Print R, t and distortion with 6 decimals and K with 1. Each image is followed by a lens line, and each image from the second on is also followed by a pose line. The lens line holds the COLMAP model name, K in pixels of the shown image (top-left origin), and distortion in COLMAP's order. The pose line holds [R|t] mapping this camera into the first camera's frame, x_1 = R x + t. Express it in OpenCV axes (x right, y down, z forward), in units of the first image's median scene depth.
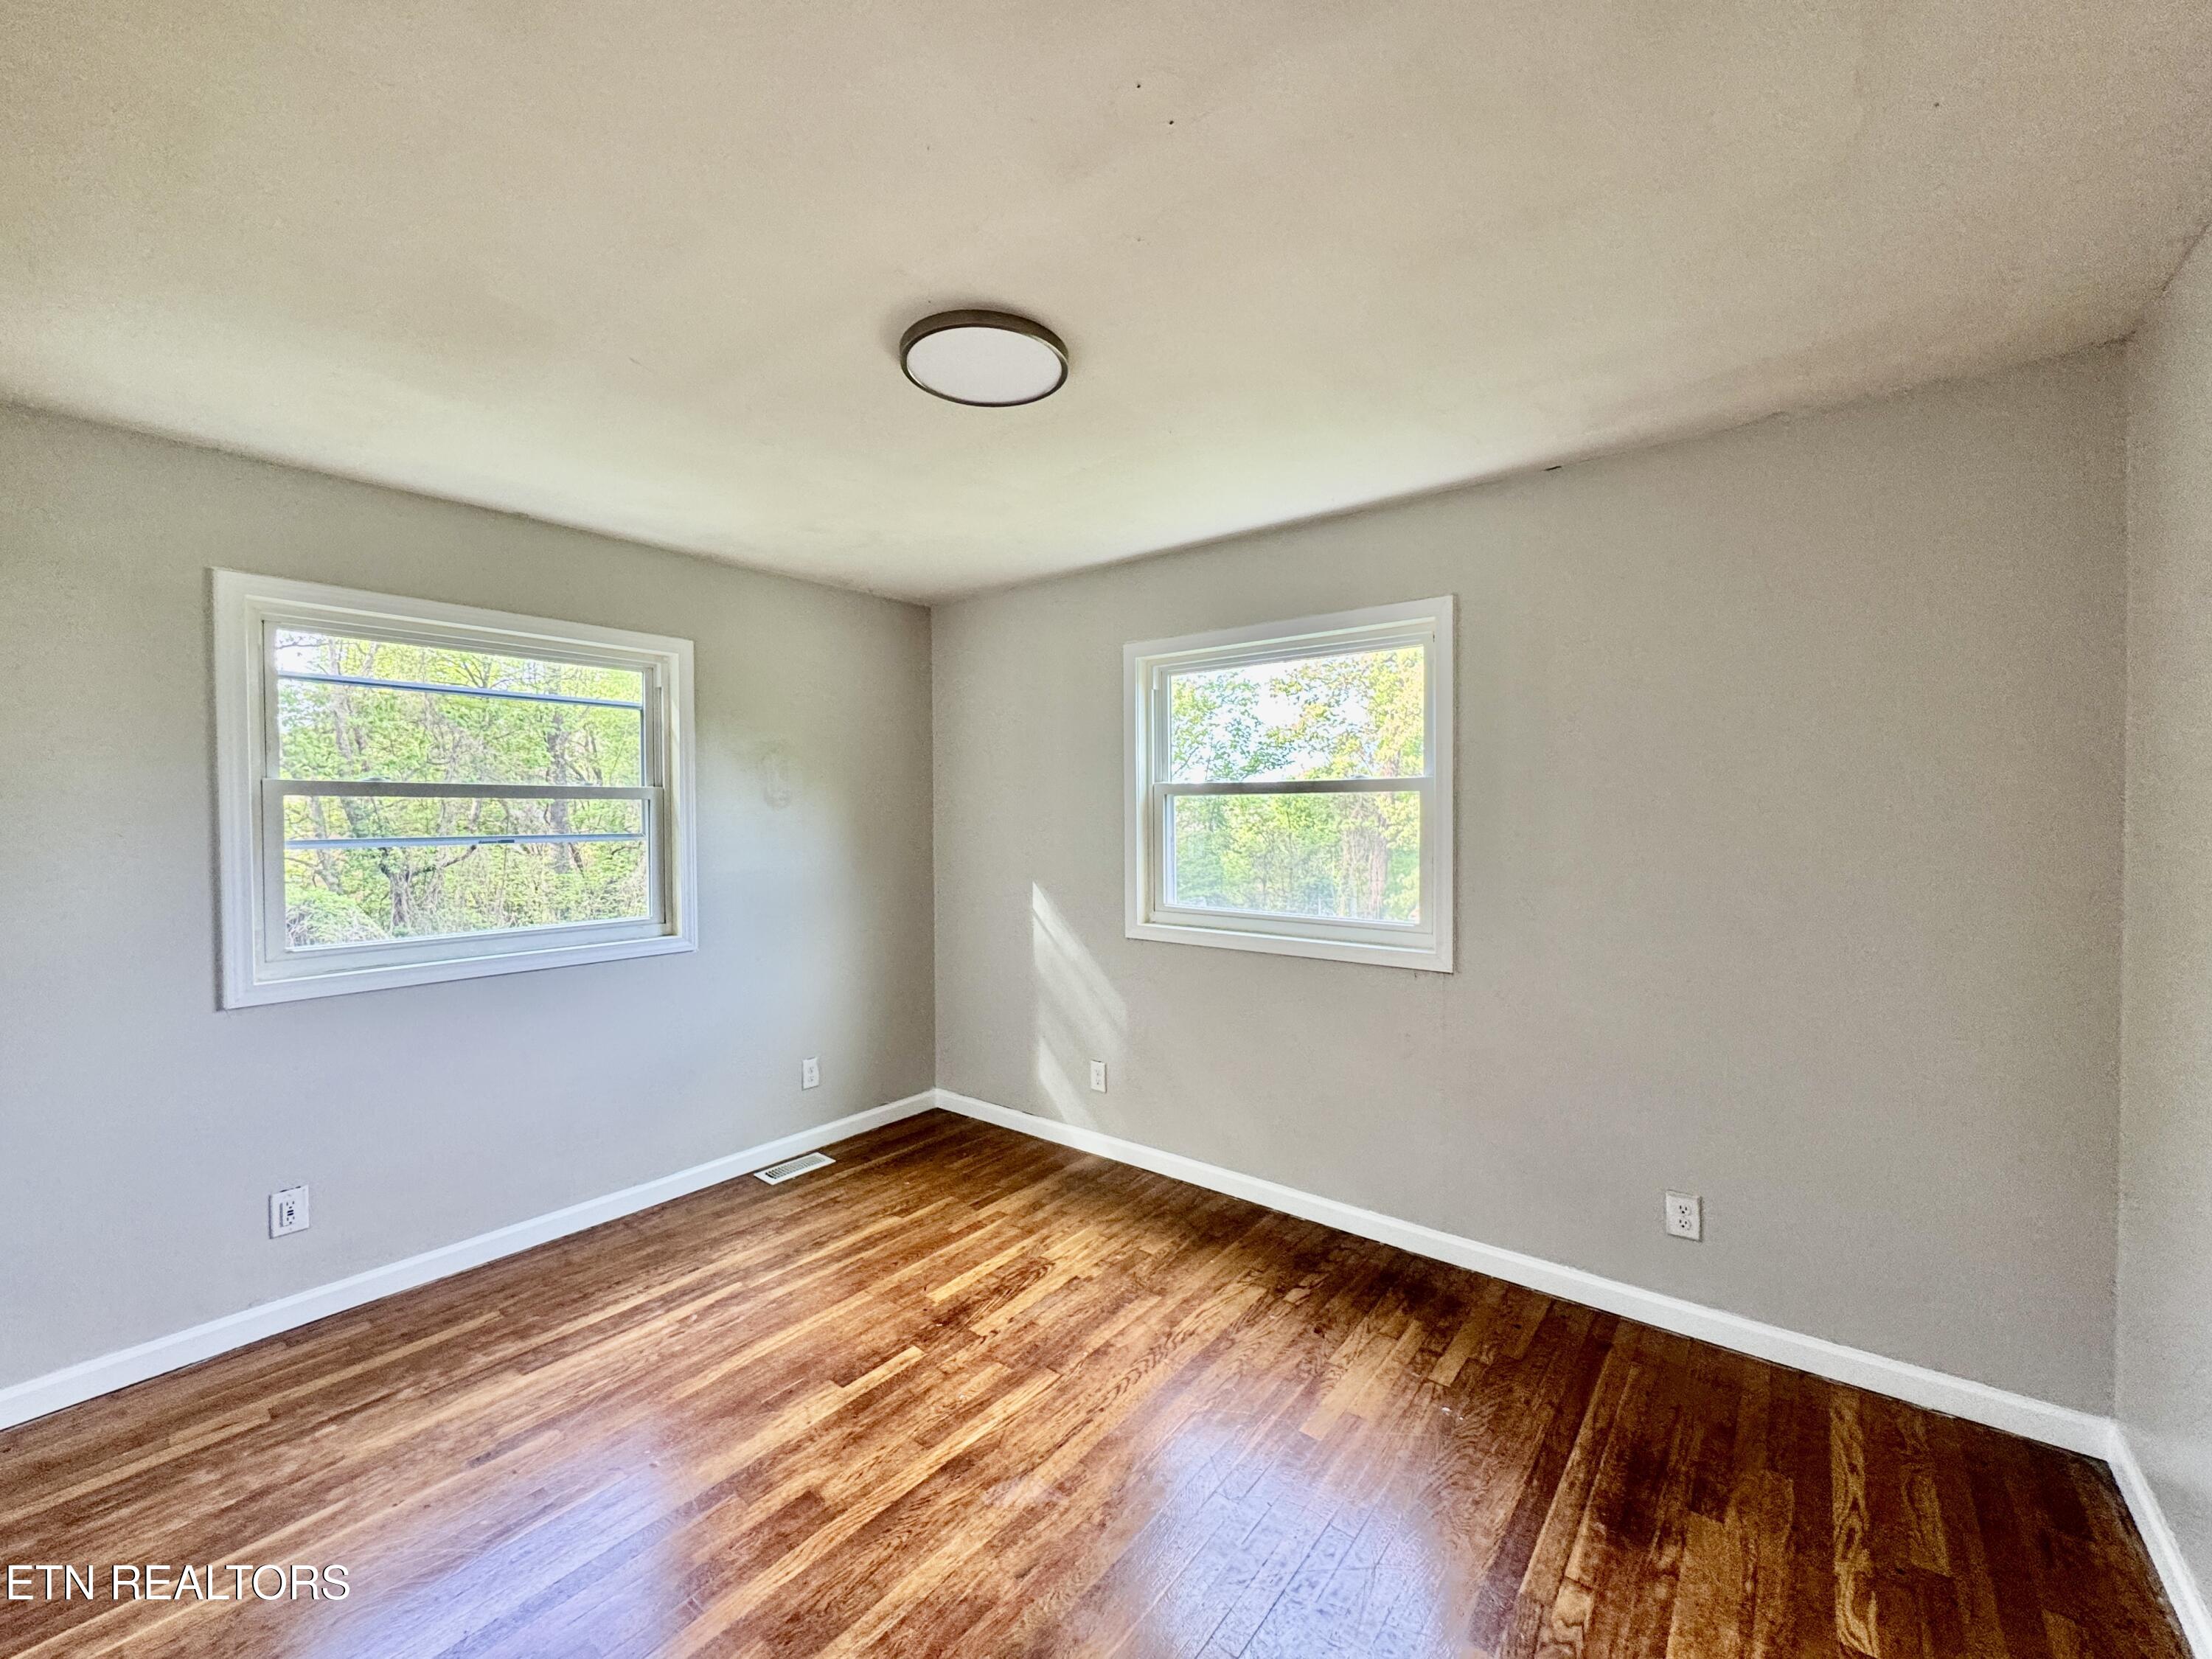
lens RADIAL K [[884.5, 0, 1108.8], [0, 884.5, 823.3], [0, 0, 1]] dist [0.001413, -0.000327]
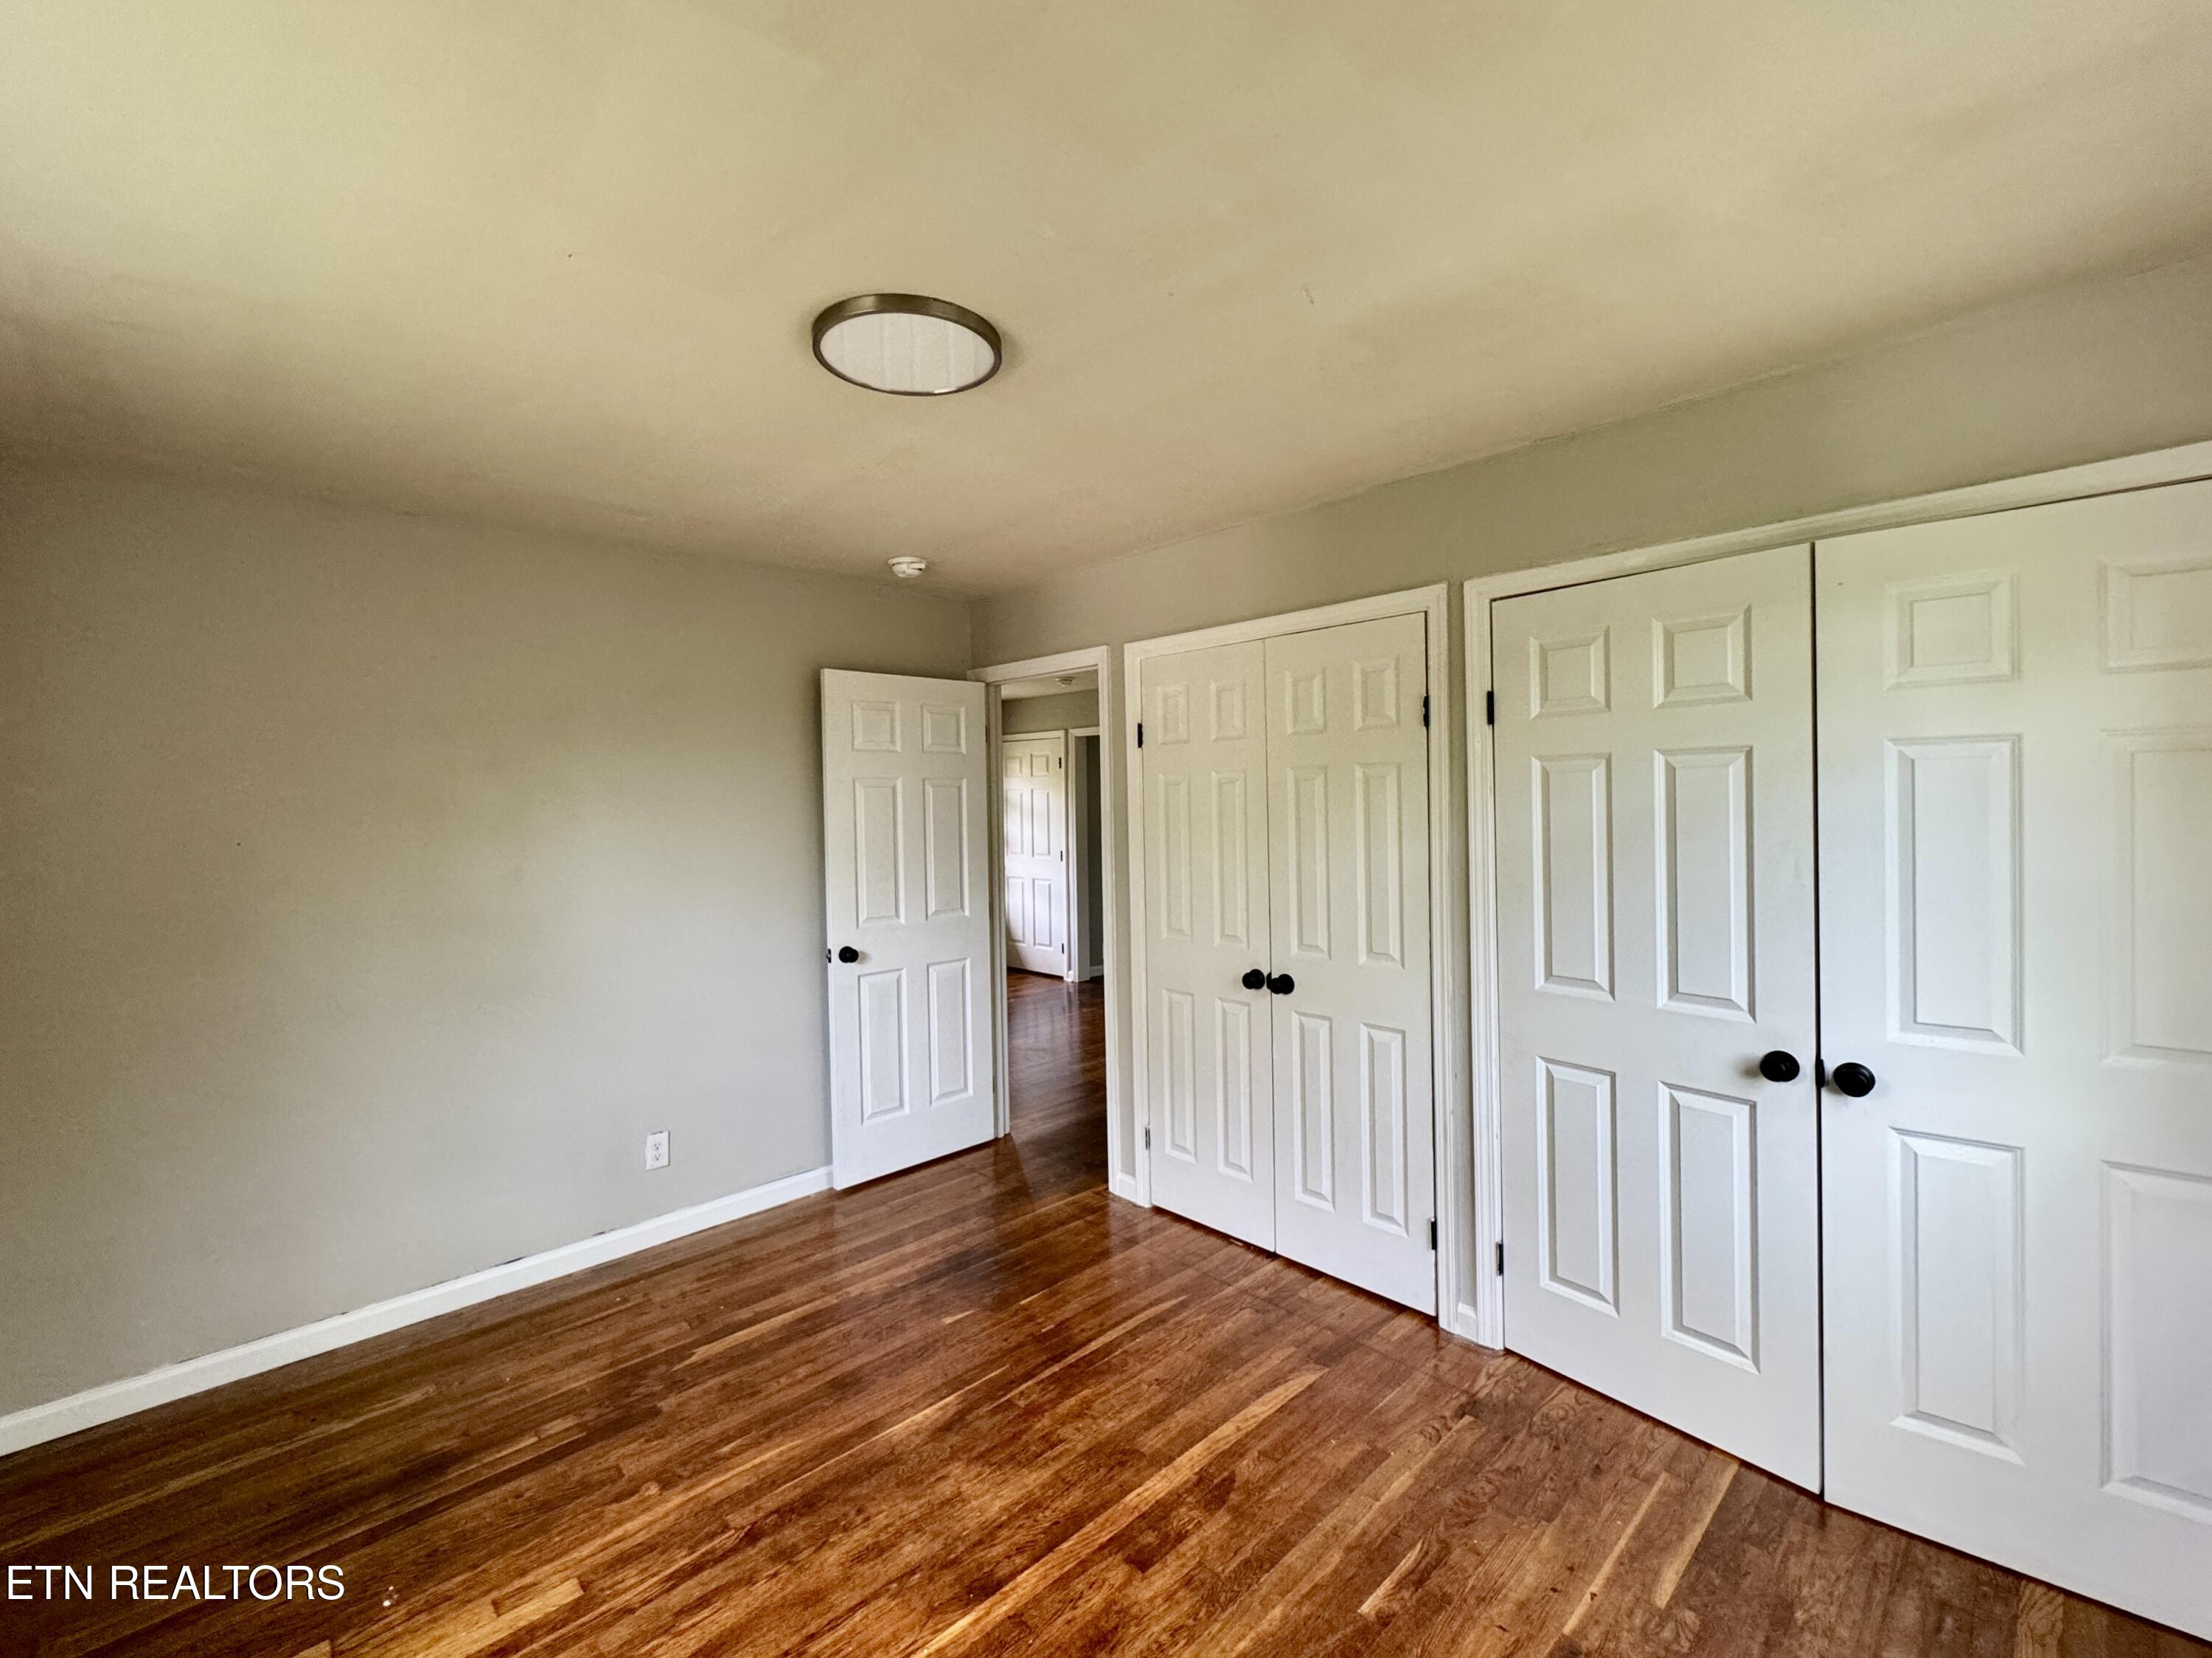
lens RADIAL K [[930.1, 0, 1106.0], [0, 930.1, 829.0], [0, 0, 1]] dist [-0.000087, 0.000065]
pose [[-0.990537, 0.024295, 0.135076, -0.465320], [0.028763, 0.999098, 0.031225, -0.056329], [-0.134195, 0.034815, -0.990343, 2.003358]]
